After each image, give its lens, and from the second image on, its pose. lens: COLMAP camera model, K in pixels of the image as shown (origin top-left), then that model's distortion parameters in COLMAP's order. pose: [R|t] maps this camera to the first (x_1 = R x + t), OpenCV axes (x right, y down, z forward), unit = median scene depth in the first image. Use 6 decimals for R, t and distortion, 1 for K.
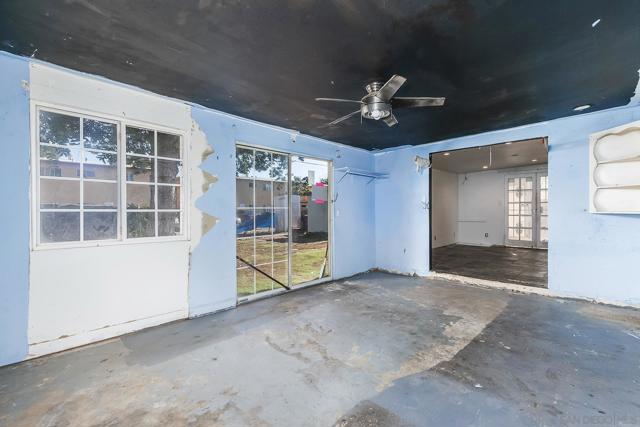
lens RADIAL K [[293.3, 0, 320.4], [0, 293.3, 211.0], [0, 0, 1]] dist [0.009063, -0.001974]
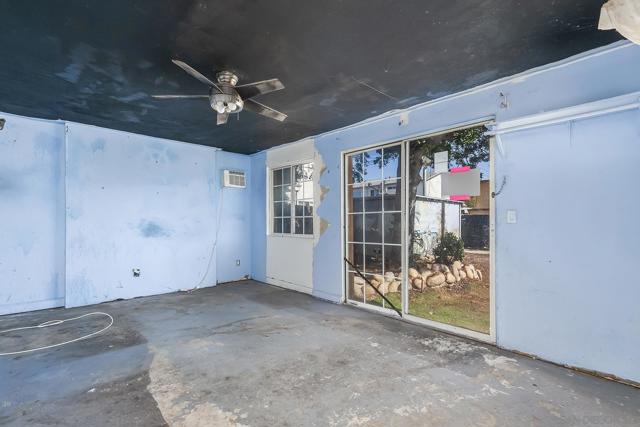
lens RADIAL K [[293.3, 0, 319.2], [0, 293.3, 222.9], [0, 0, 1]] dist [0.009063, -0.001974]
pose [[-0.040360, 0.002436, -0.999182, 1.081239], [-0.003627, 0.999990, 0.002585, 0.029308], [0.999179, 0.003728, -0.040351, 1.309640]]
